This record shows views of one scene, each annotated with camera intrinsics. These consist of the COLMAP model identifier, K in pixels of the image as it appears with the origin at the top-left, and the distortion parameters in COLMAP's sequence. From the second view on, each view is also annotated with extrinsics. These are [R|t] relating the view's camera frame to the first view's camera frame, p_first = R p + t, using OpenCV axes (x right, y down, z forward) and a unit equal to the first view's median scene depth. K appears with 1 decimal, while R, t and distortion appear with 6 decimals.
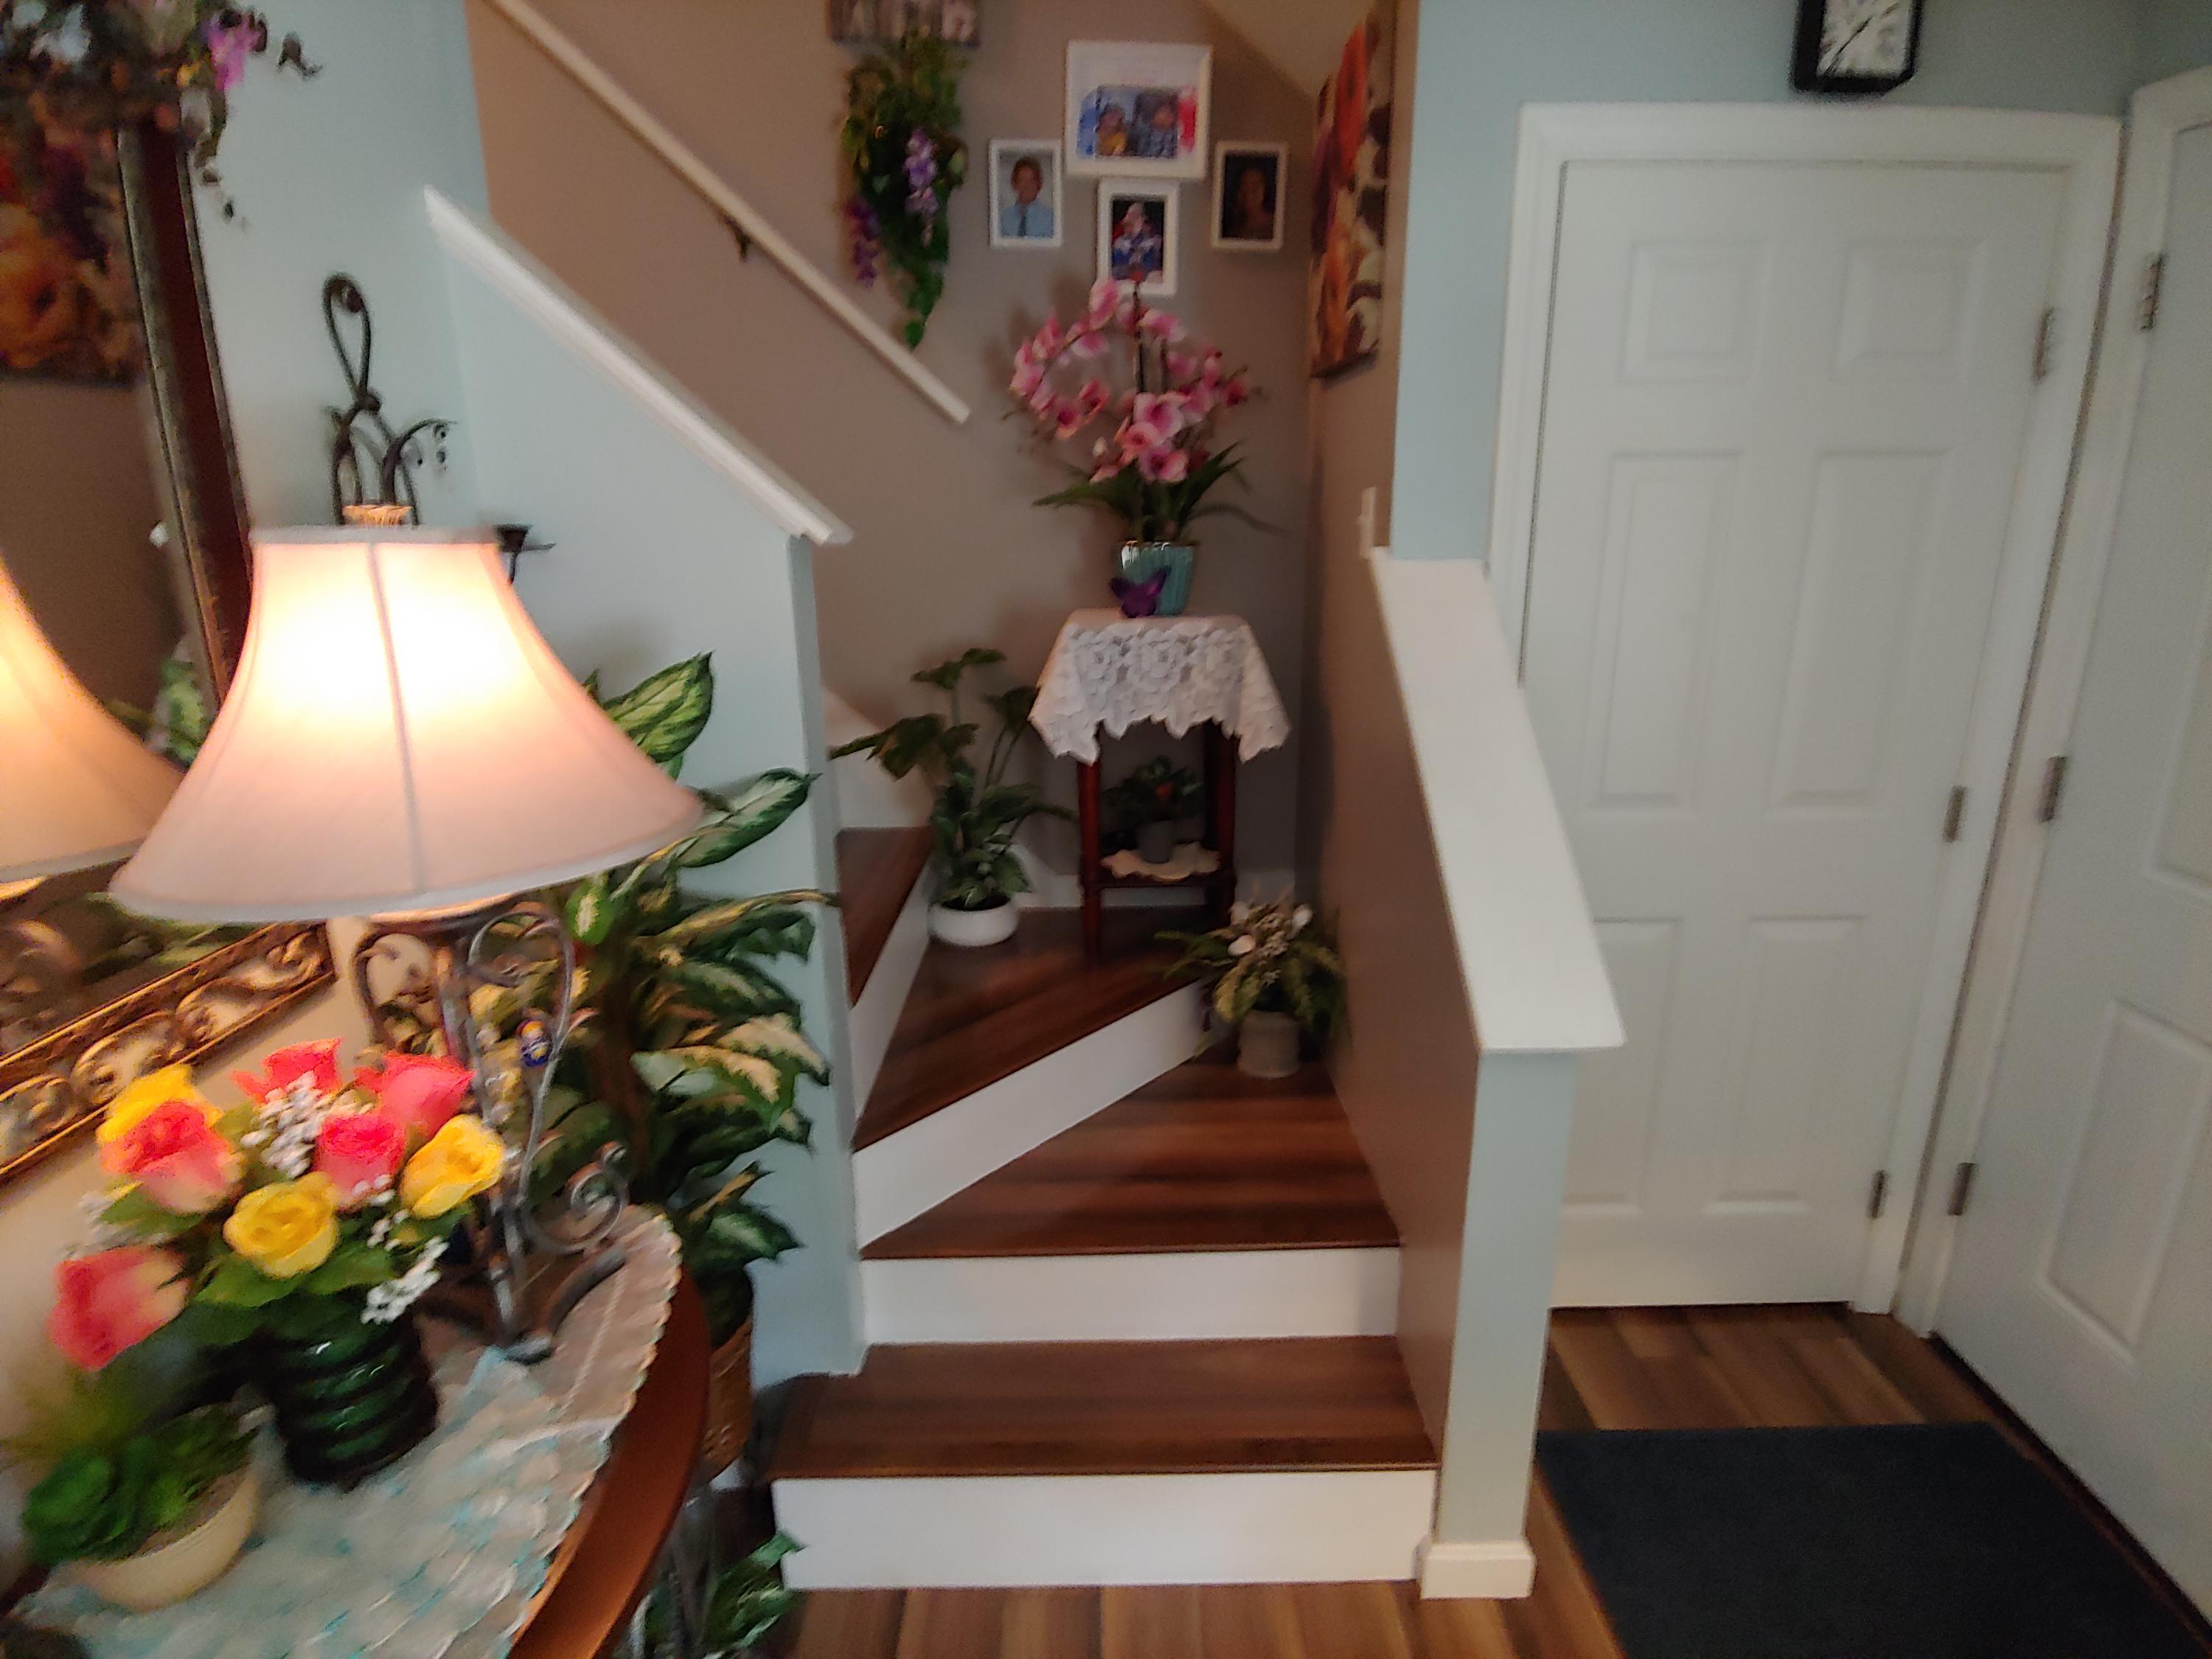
lens RADIAL K [[1126.2, 0, 1123.7], [0, 1126.2, 822.0], [0, 0, 1]] dist [-0.002058, -0.019499]
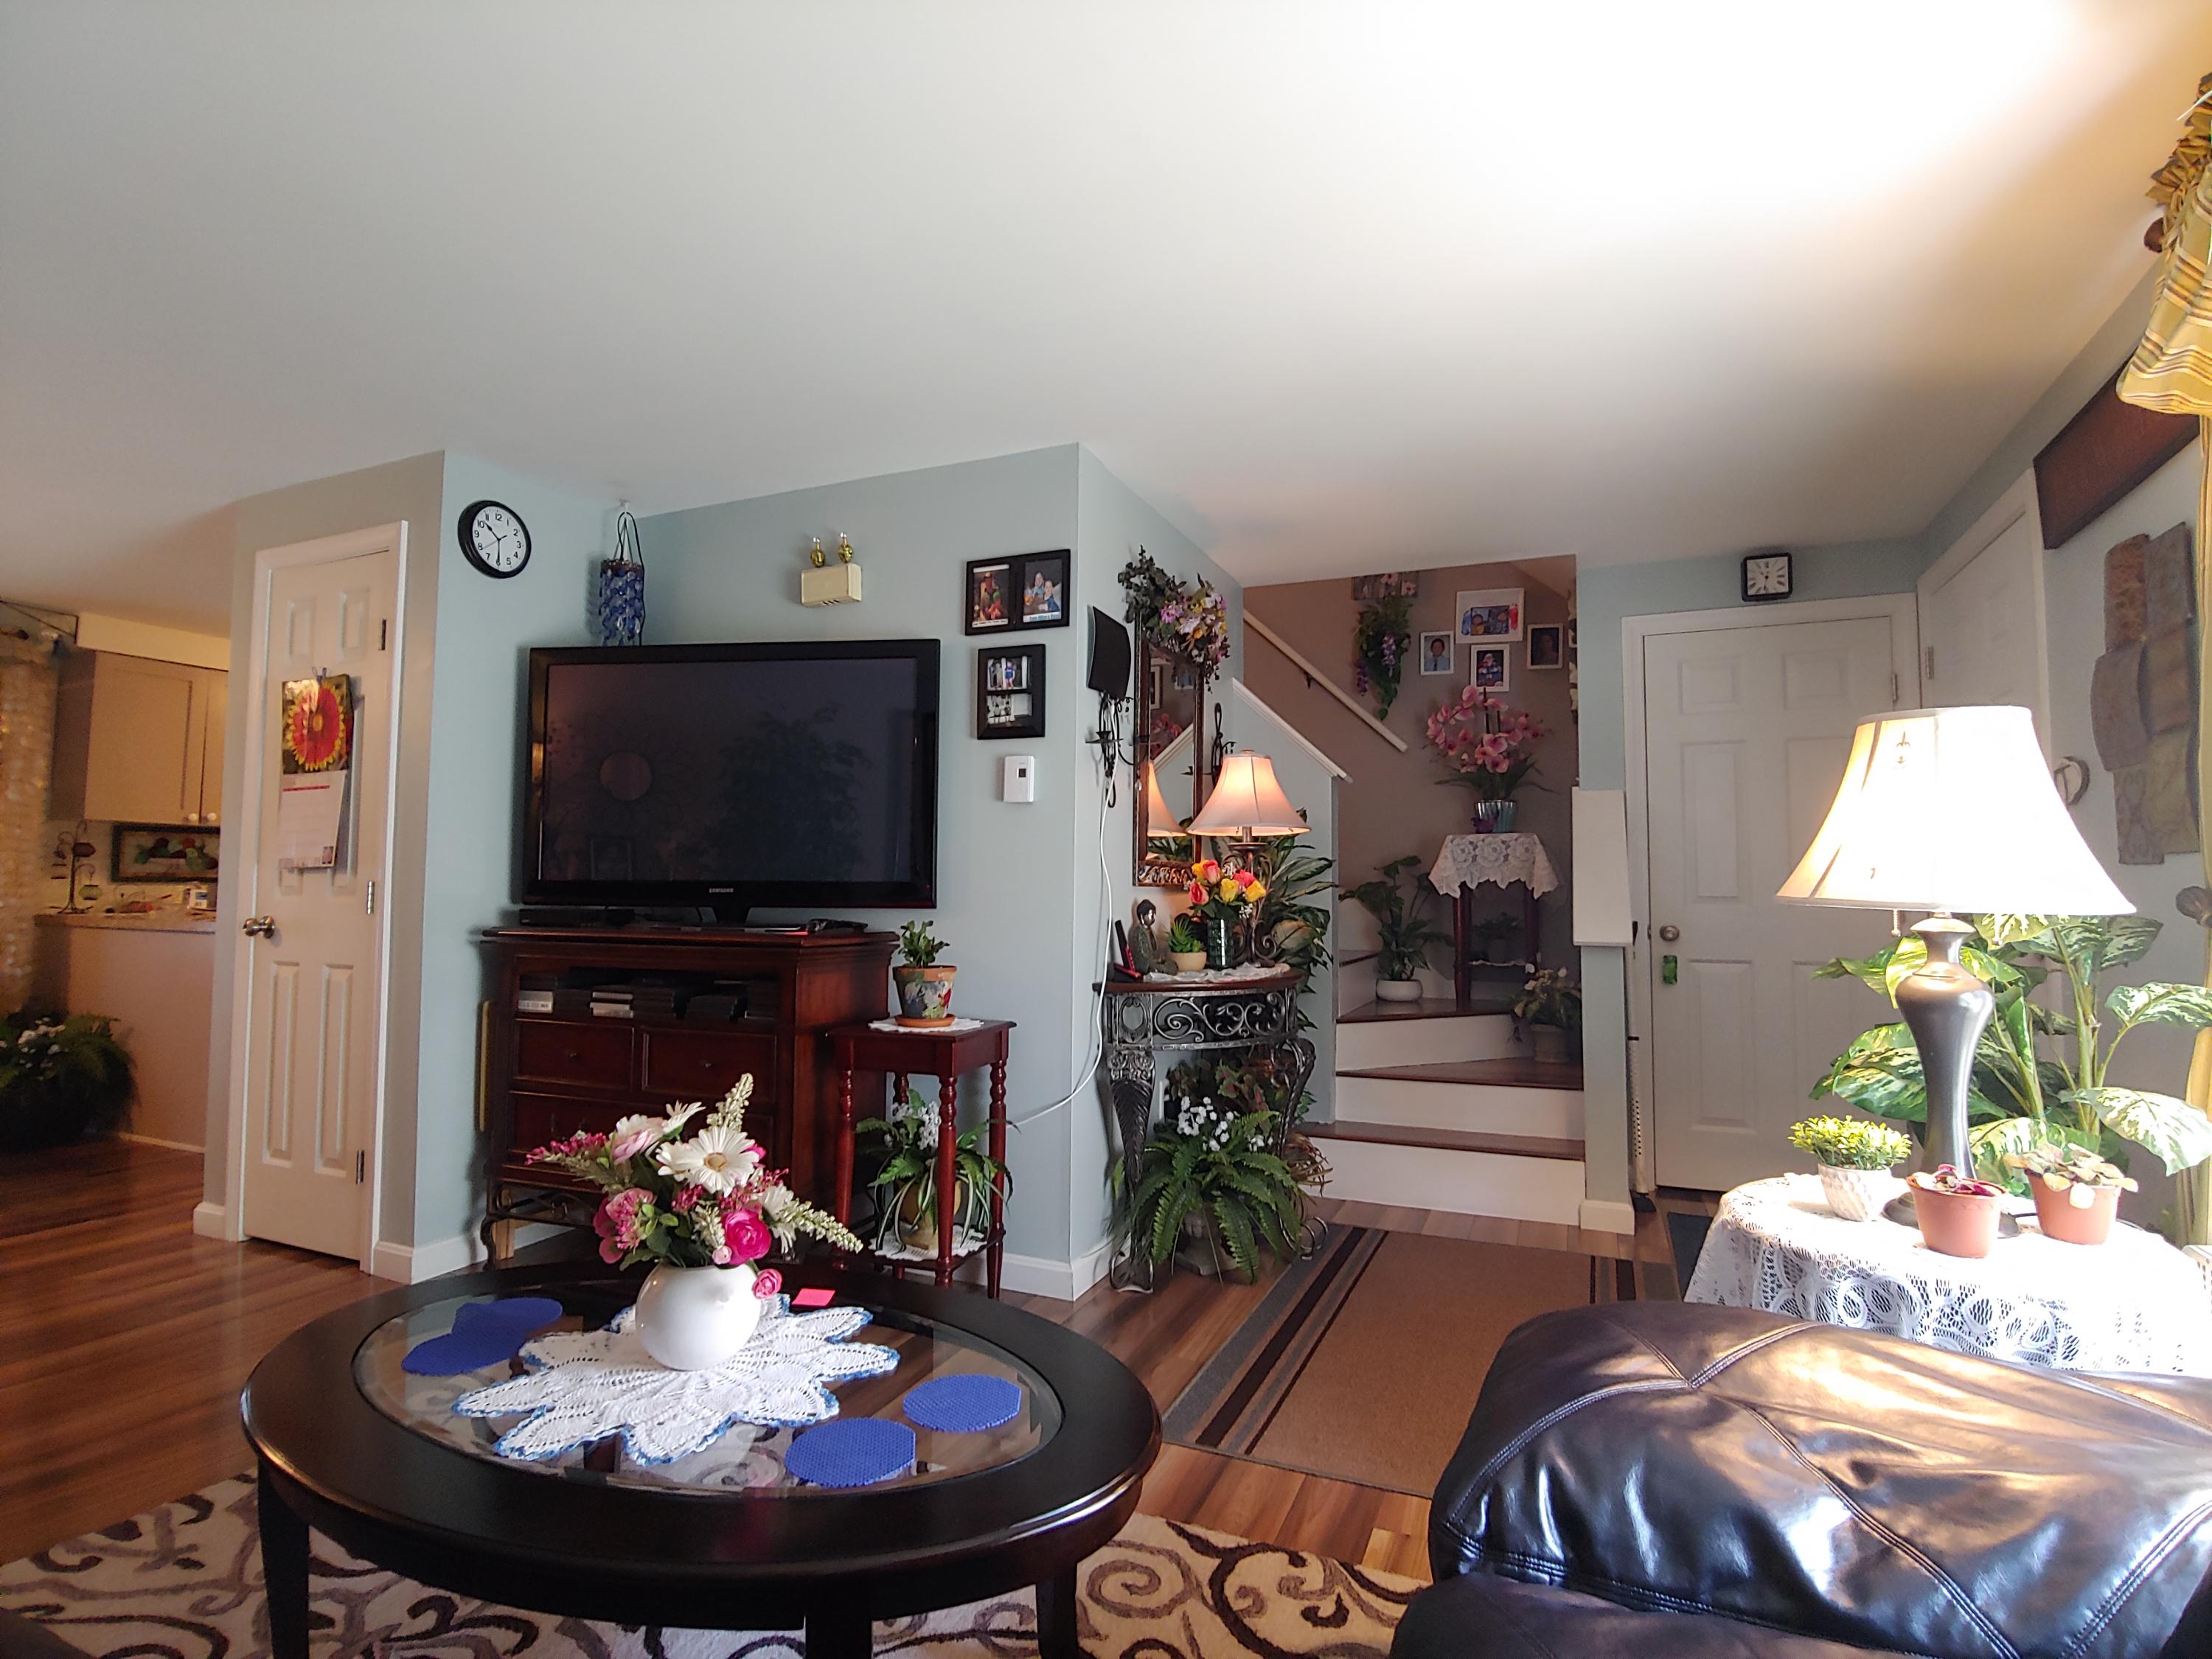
lens RADIAL K [[1105.7, 0, 1118.2], [0, 1105.7, 827.7], [0, 0, 1]] dist [0.011954, -0.020425]
pose [[0.911861, -0.007771, -0.410425, 0.239651], [-0.119910, 0.951171, -0.284421, 0.478990], [0.392595, 0.308566, 0.866404, -1.061924]]
